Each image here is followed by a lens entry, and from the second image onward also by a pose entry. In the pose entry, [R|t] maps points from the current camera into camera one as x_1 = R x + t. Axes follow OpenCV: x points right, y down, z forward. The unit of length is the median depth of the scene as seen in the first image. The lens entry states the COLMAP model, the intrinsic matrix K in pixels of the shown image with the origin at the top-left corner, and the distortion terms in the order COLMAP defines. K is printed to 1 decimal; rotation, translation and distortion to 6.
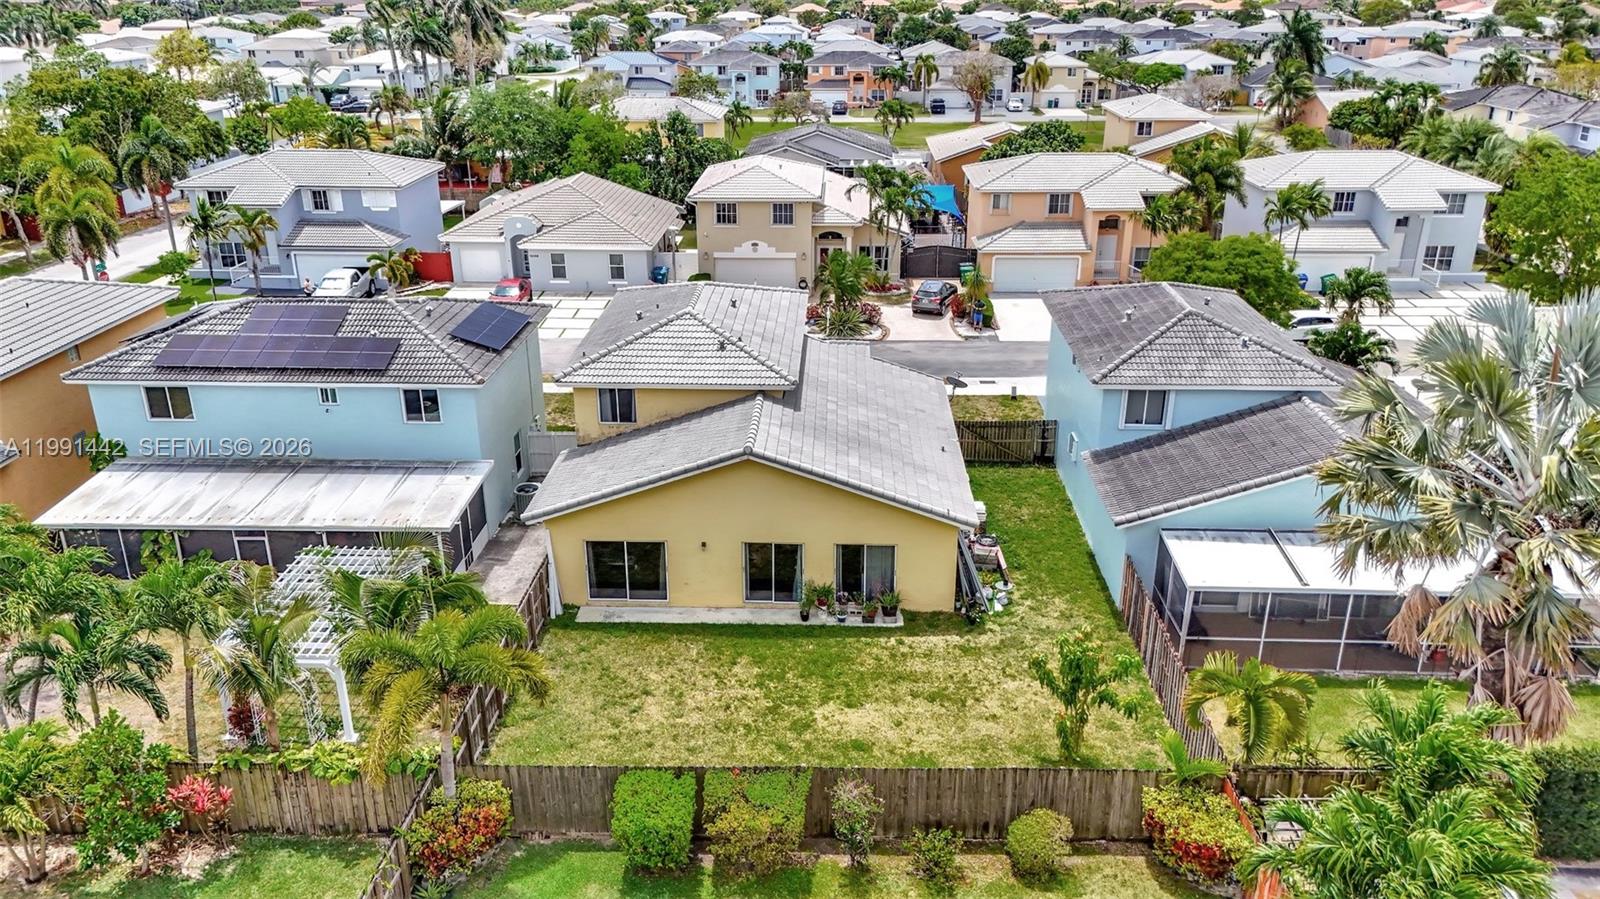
lens RADIAL K [[1169.6, 0, 809.9], [0, 1169.6, 448.1], [0, 0, 1]] dist [0.049883, -0.047656]
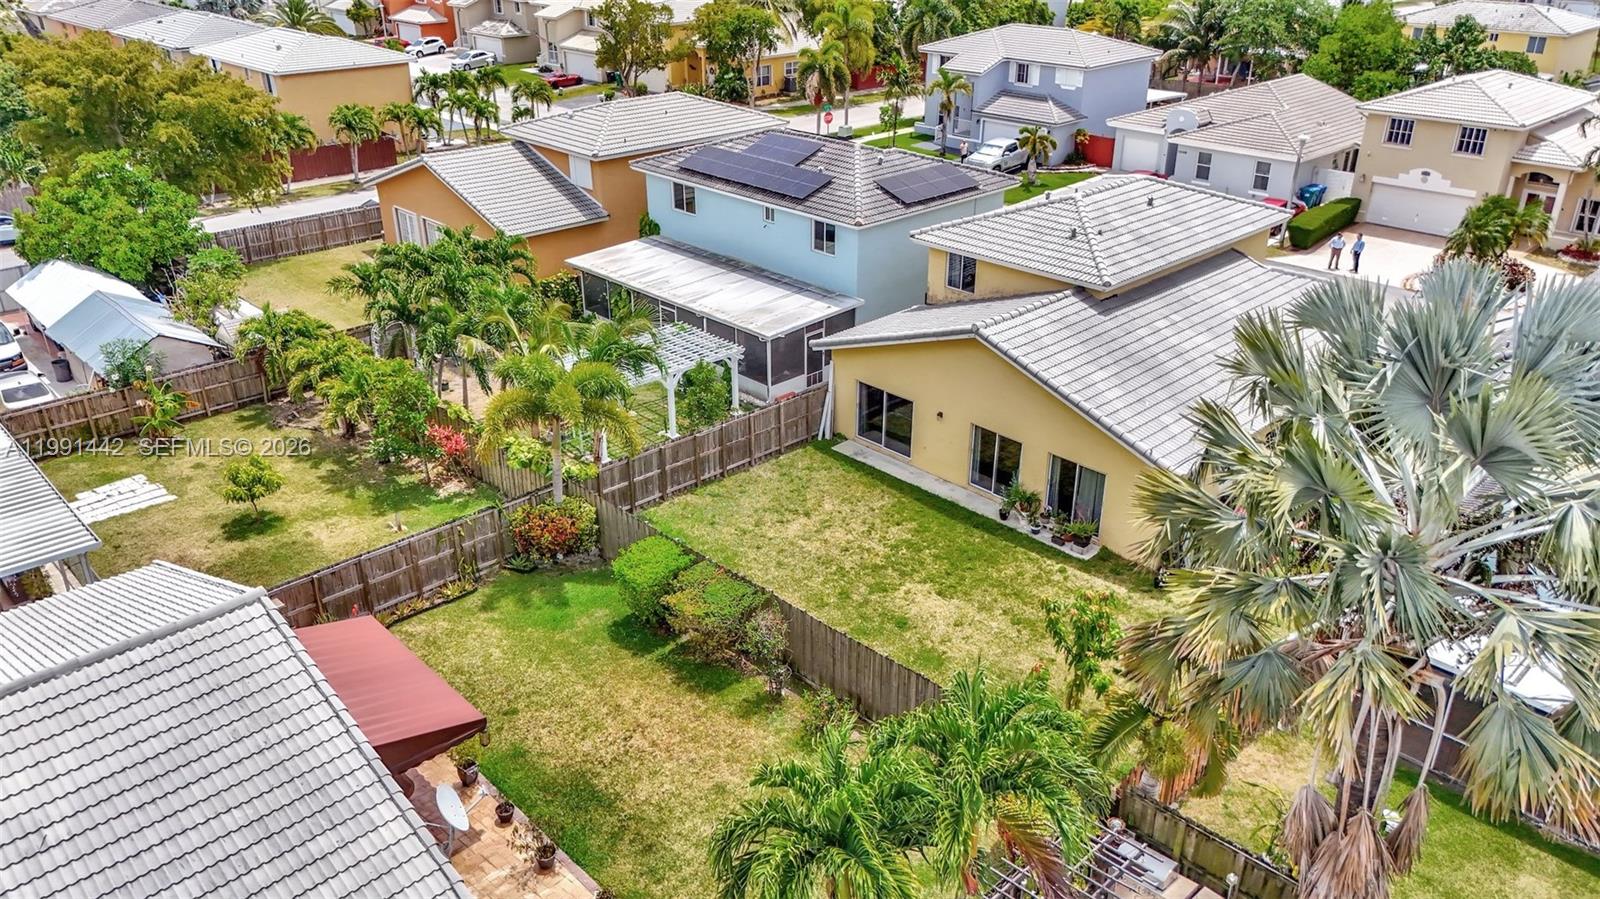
lens RADIAL K [[1169.6, 0, 795.8], [0, 1169.6, 465.6], [0, 0, 1]] dist [0.049883, -0.047656]
pose [[0.708541, 0.311760, -0.633068, 0.435235], [-0.256035, 0.949560, 0.181060, -0.024730], [0.657583, 0.033798, 0.752623, 0.139213]]
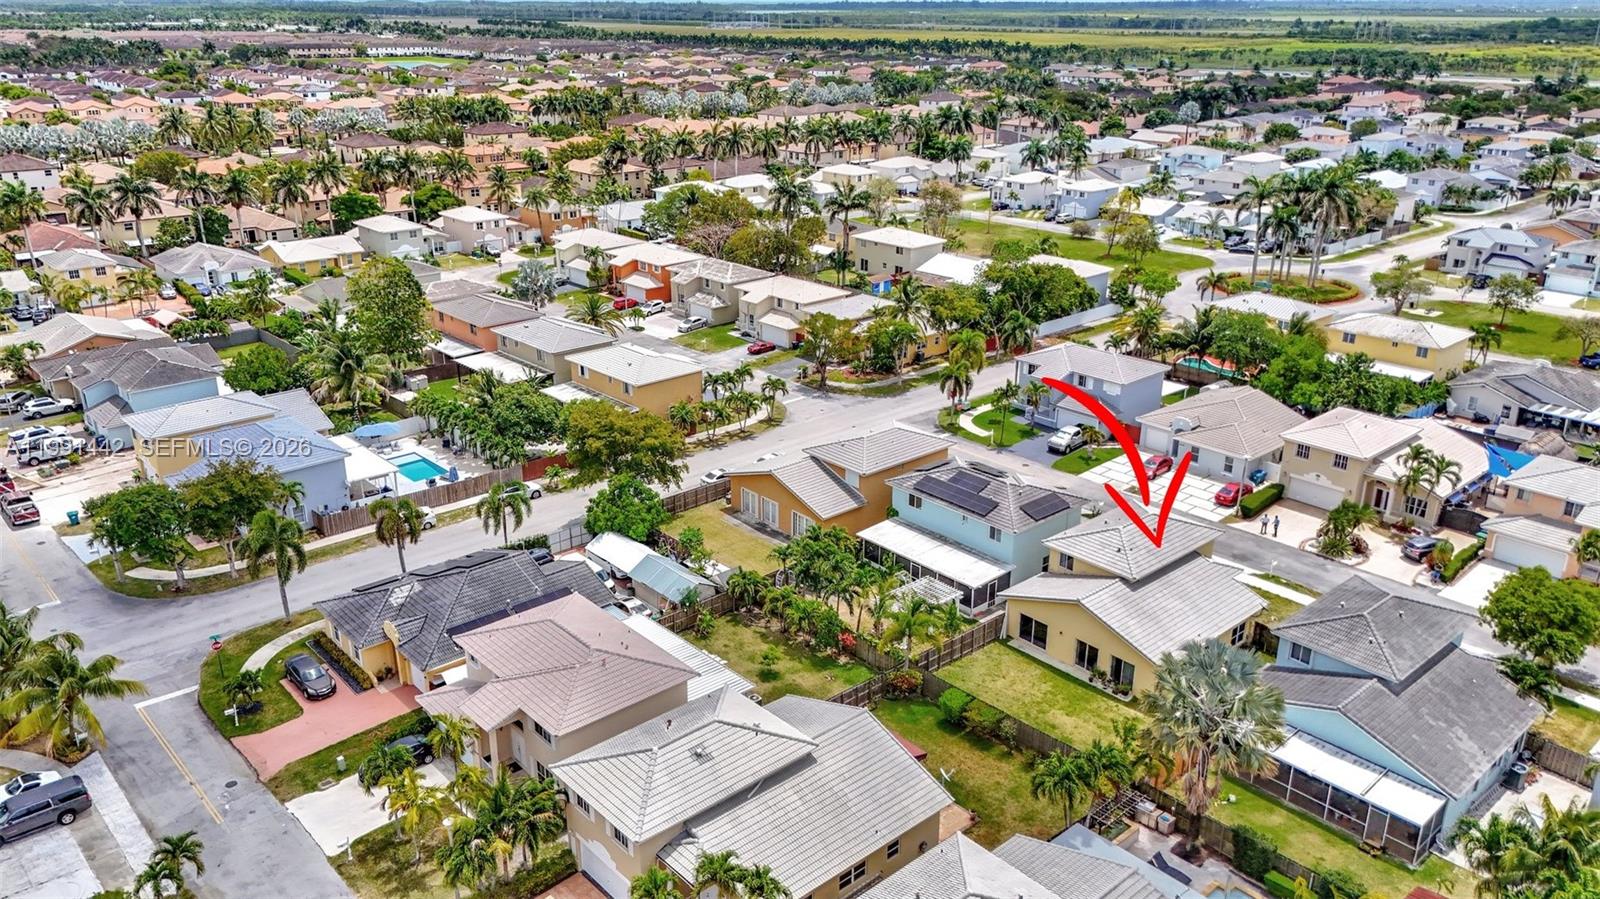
lens RADIAL K [[1169.6, 0, 807.4], [0, 1169.6, 438.5], [0, 0, 1]] dist [0.049883, -0.047656]
pose [[0.689489, 0.250880, -0.679459, 0.937750], [-0.272794, 0.958965, 0.077263, -0.294059], [0.670961, 0.132080, 0.729634, -0.960160]]
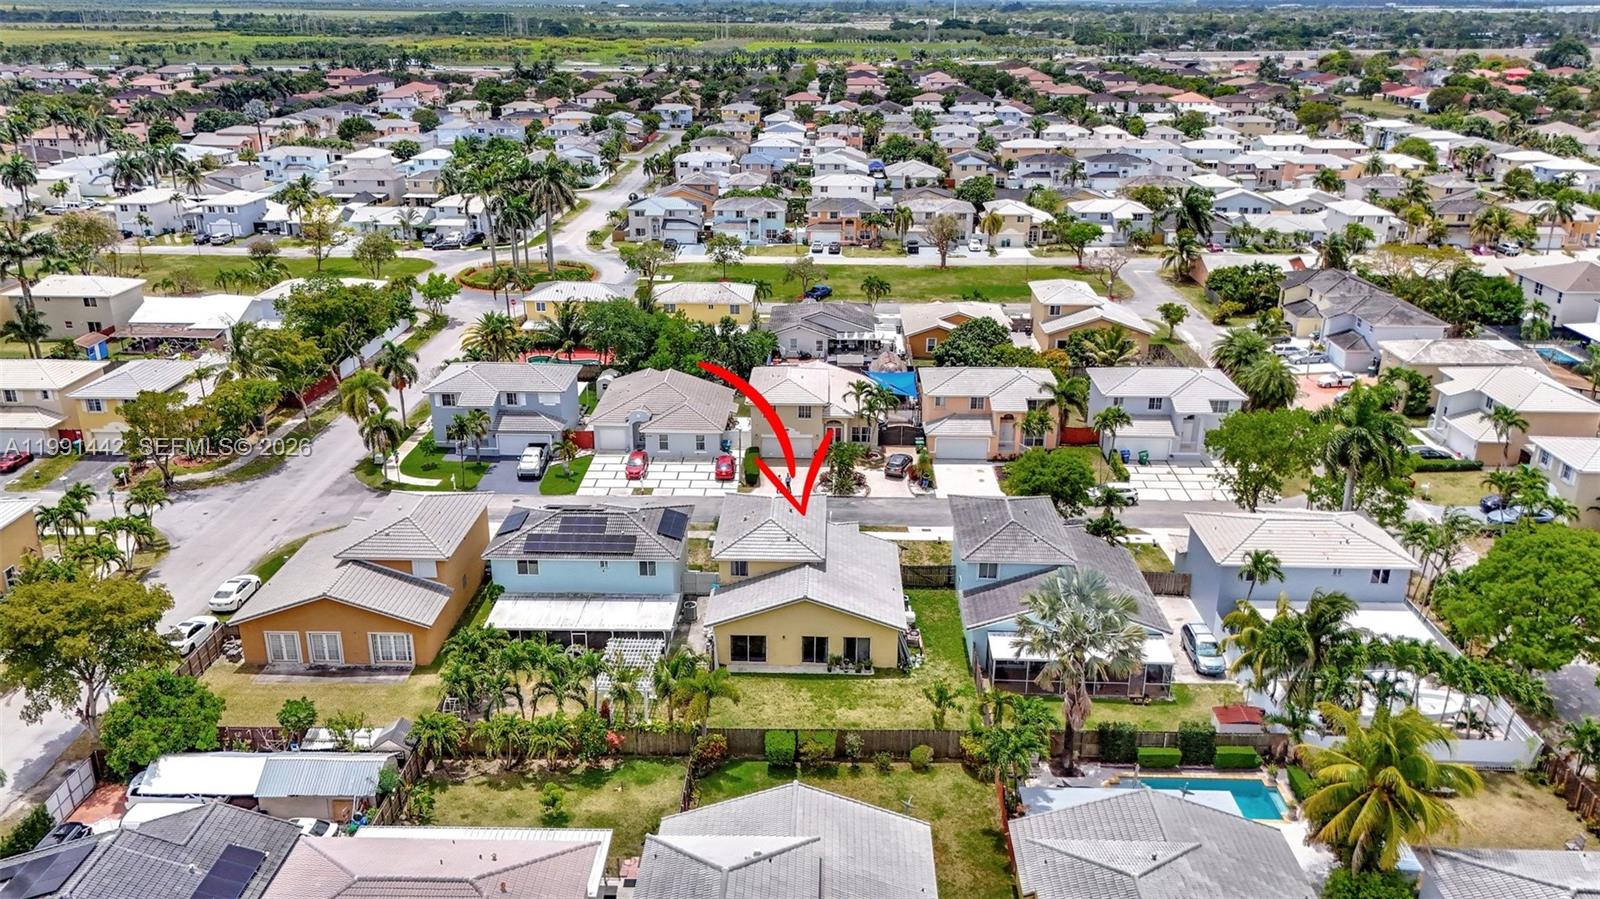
lens RADIAL K [[1169.6, 0, 807.7], [0, 1169.6, 481.6], [0, 0, 1]] dist [0.049883, -0.047656]
pose [[0.999963, 0.001809, 0.008412, -0.059255], [-0.001827, 0.999996, 0.002078, -0.198727], [-0.008408, -0.002093, 0.999962, -1.113547]]
